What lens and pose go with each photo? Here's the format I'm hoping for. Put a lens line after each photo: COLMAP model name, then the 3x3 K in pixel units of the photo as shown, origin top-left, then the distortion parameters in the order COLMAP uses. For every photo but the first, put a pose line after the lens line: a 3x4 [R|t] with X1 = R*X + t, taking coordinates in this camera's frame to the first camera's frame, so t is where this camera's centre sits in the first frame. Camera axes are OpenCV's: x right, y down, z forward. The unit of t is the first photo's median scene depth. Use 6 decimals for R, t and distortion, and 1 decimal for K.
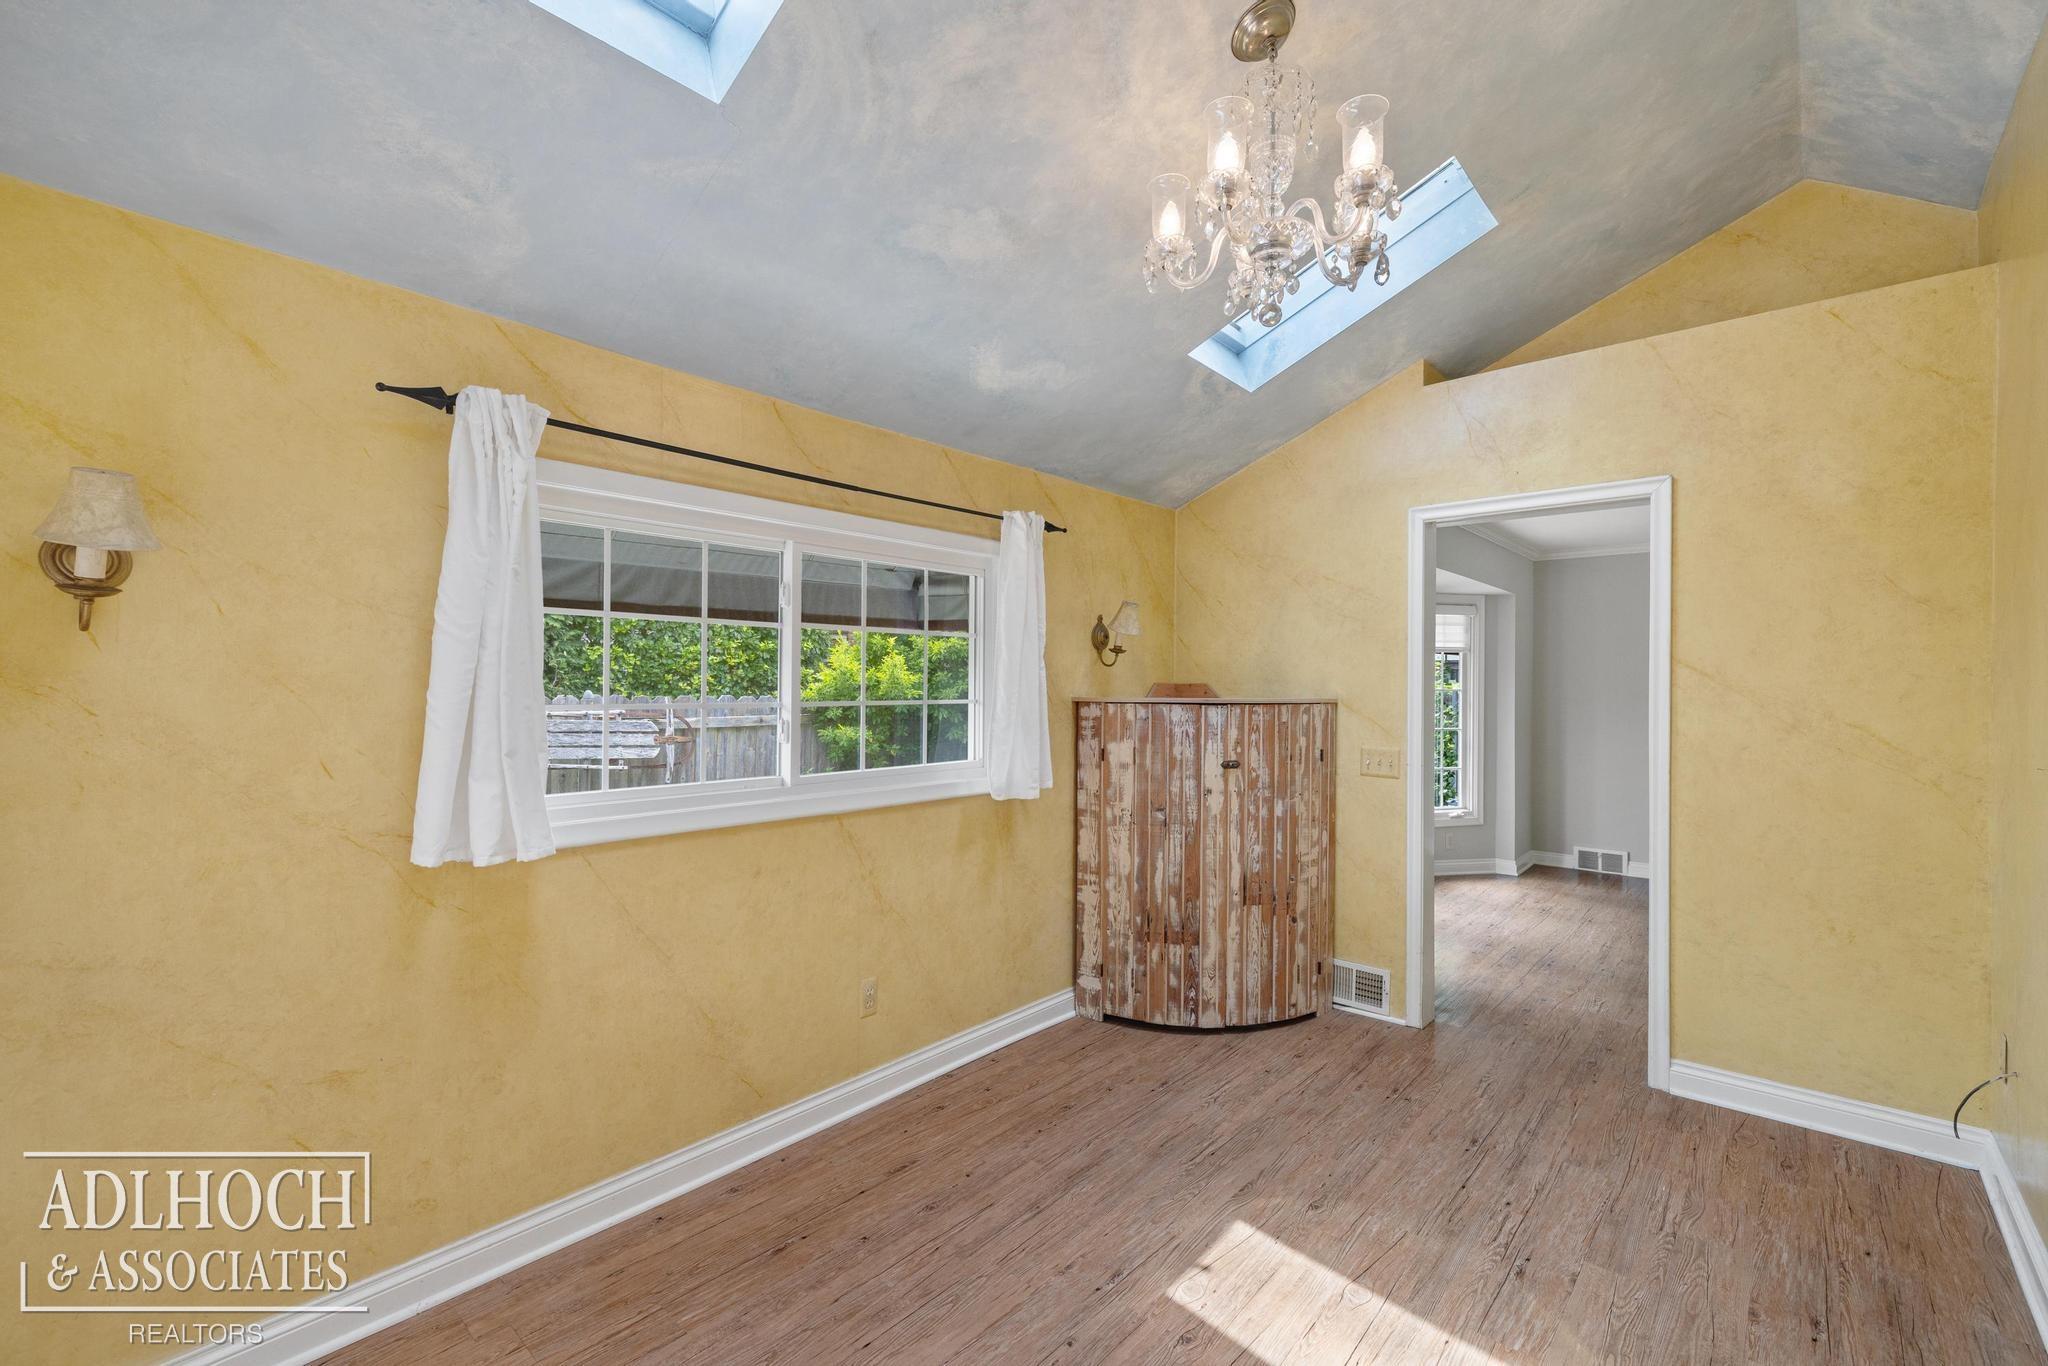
lens RADIAL K [[887.1, 0, 1024.0], [0, 887.1, 683.0], [0, 0, 1]] dist [-0.000011, 0.000074]
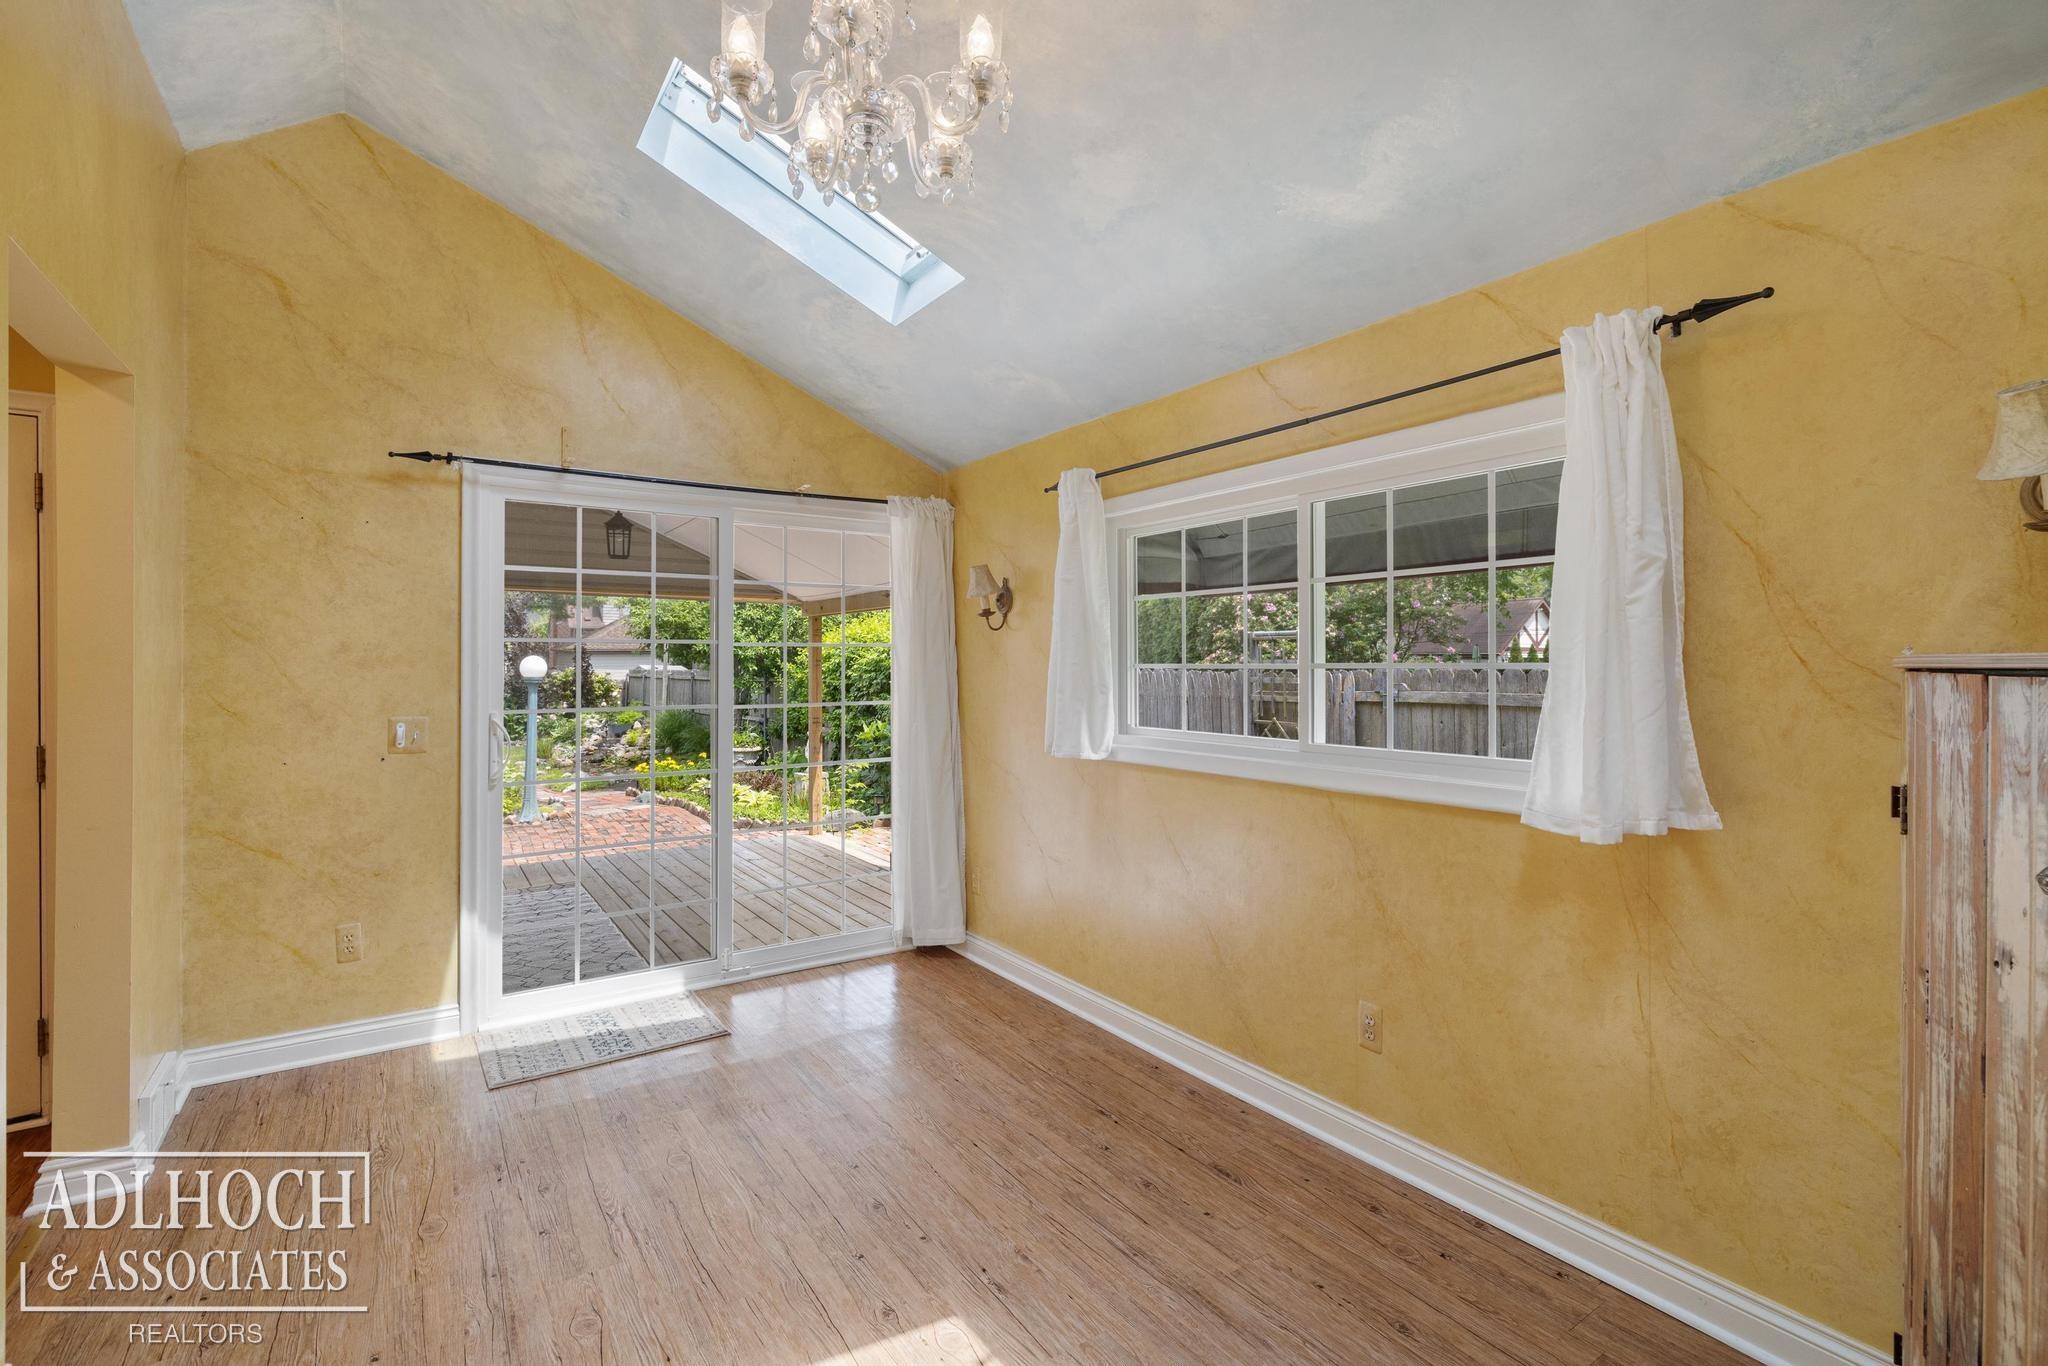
lens RADIAL K [[933.6, 0, 1024.9], [0, 933.6, 660.6], [0, 0, 1]] dist [0.002876, 0.000027]
pose [[-0.257736, -0.010370, -0.966160, 0.828523], [0.003856, 0.999923, -0.011761, 0.030722], [0.966208, -0.006757, -0.257676, 1.029377]]
